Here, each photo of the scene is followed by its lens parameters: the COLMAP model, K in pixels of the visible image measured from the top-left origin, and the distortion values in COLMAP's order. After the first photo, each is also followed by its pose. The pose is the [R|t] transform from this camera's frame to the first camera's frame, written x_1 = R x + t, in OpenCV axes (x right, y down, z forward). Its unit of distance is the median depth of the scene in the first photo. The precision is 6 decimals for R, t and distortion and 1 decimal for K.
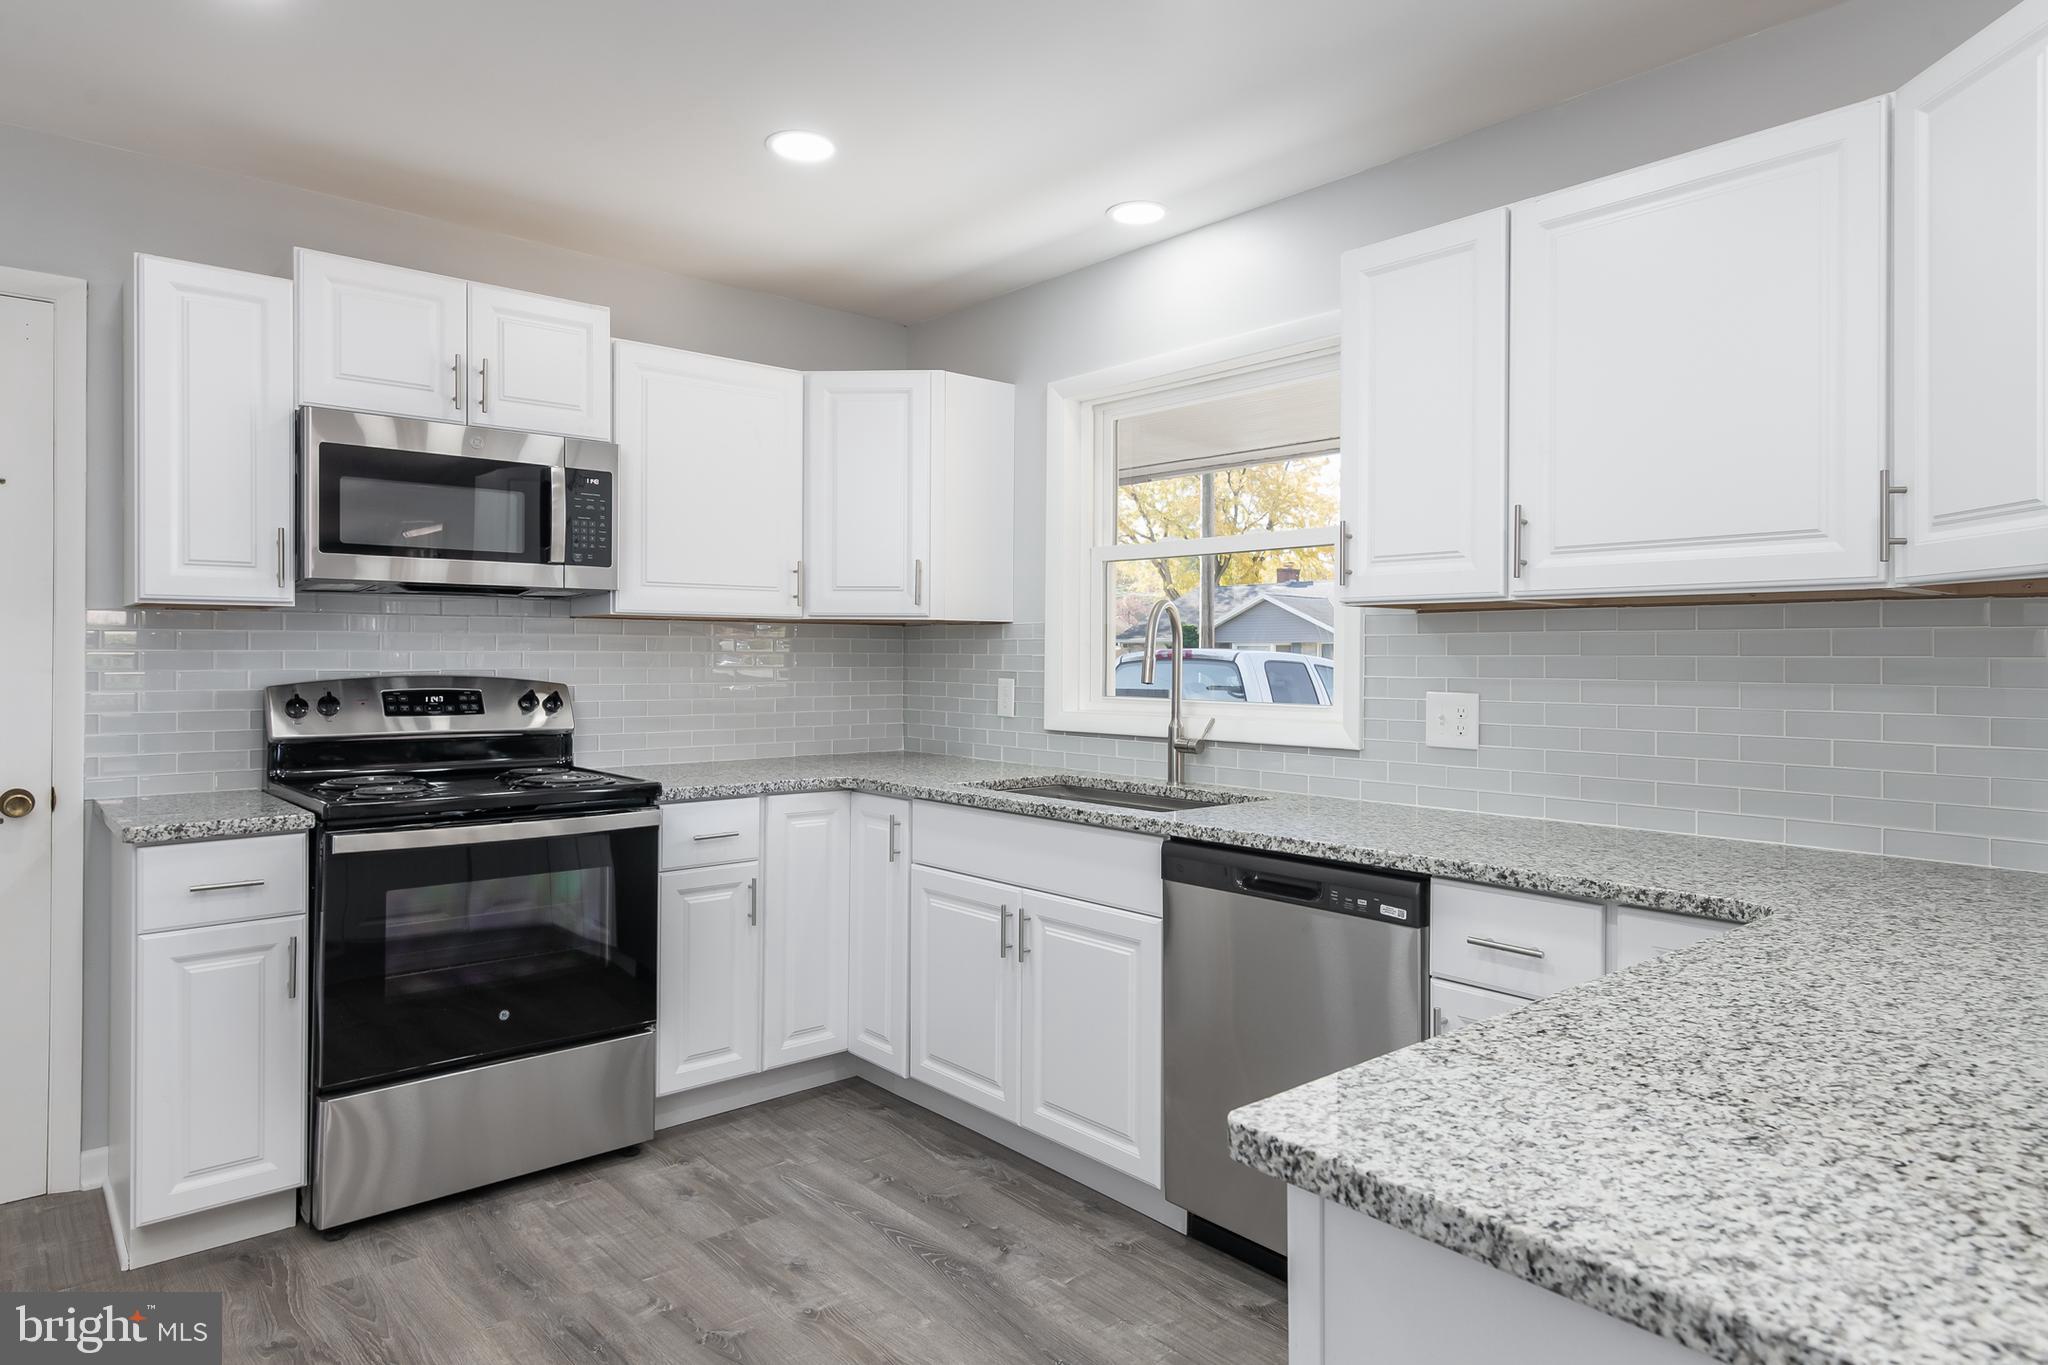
lens RADIAL K [[1247.8, 0, 971.1], [0, 1247.8, 649.0], [0, 0, 1]] dist [0.024706, -0.006428]
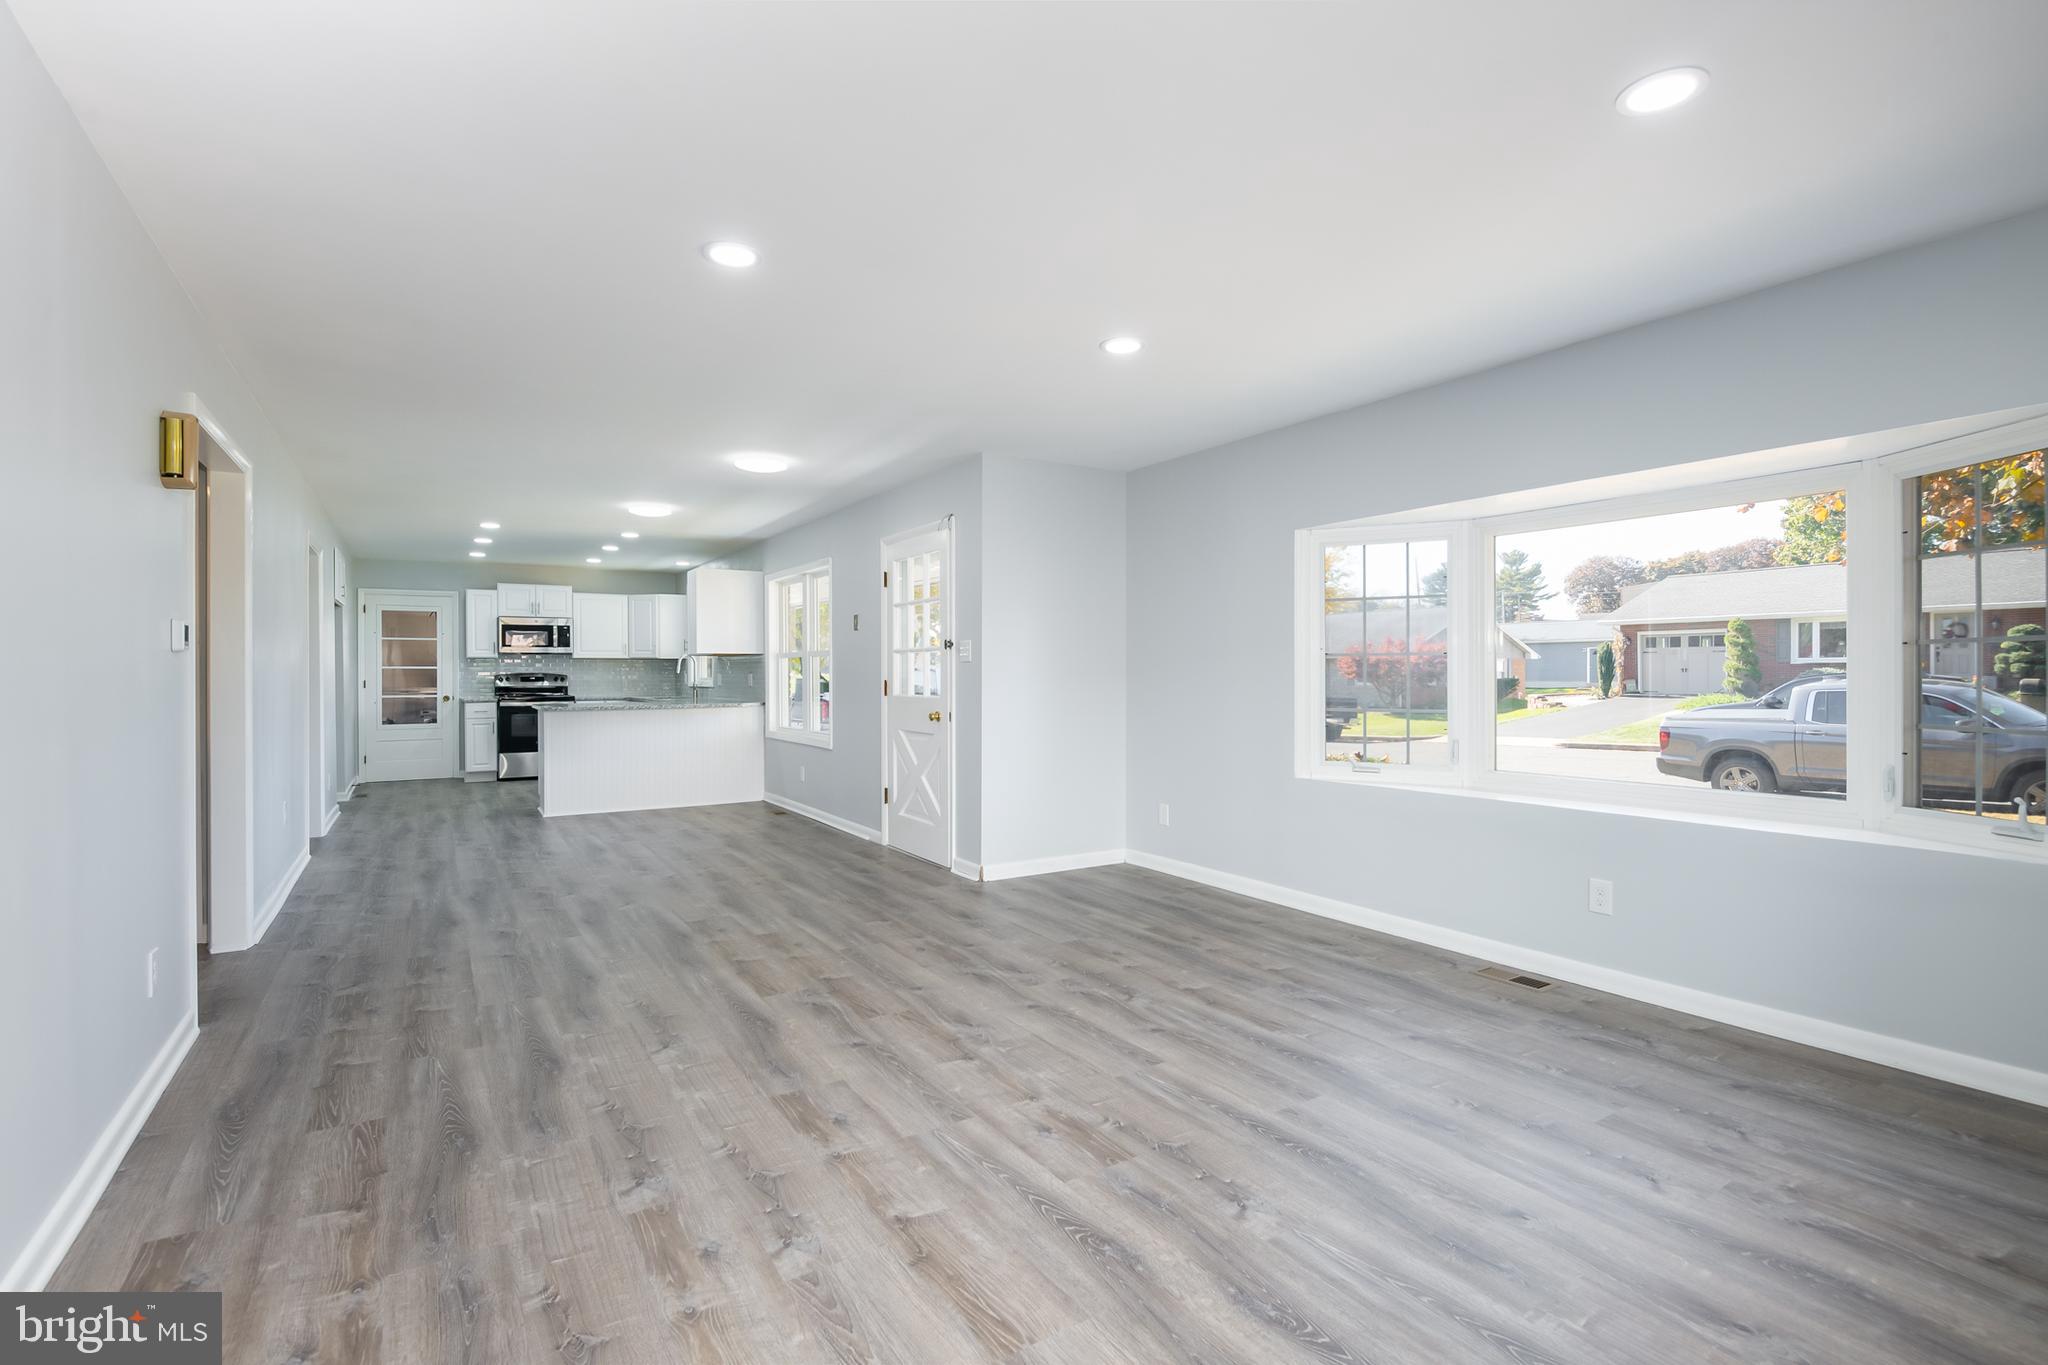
lens RADIAL K [[927.4, 0, 1010.6], [0, 927.4, 678.1], [0, 0, 1]] dist [0.002262, -0.000528]
pose [[0.990630, -0.007737, -0.136356, 1.876159], [0.009353, 0.999893, 0.011219, 0.021228], [0.136254, -0.012389, 0.990596, -2.234784]]
